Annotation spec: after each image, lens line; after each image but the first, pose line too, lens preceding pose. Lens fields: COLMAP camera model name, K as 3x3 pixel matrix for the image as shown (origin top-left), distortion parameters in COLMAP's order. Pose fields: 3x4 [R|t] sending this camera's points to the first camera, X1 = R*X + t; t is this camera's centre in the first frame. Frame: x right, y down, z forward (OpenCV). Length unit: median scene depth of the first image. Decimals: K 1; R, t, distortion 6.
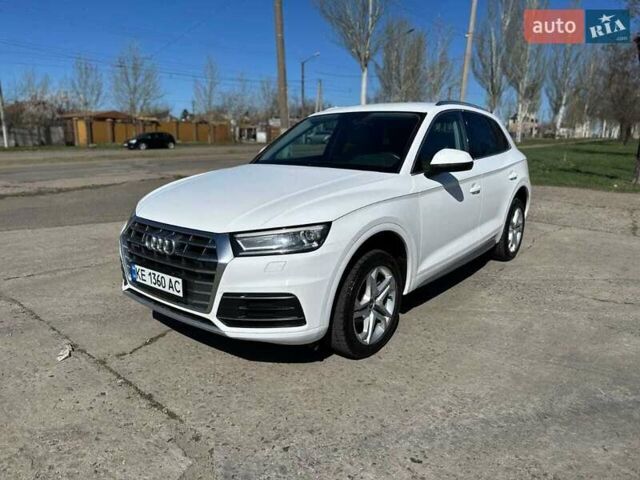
lens RADIAL K [[465.7, 0, 320.0], [0, 465.7, 240.0], [0, 0, 1]] dist [0.006492, -0.003966]
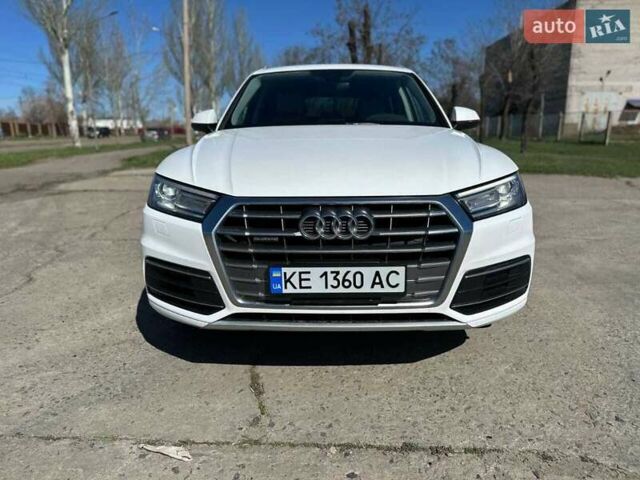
lens RADIAL K [[454.6, 0, 320.0], [0, 454.6, 240.0], [0, 0, 1]] dist [-0.015423, -0.001724]
pose [[0.776370, -0.146112, 0.613107, -0.788823], [0.140826, 0.988380, 0.057219, -0.011182], [-0.614343, 0.041918, 0.787925, 0.534114]]
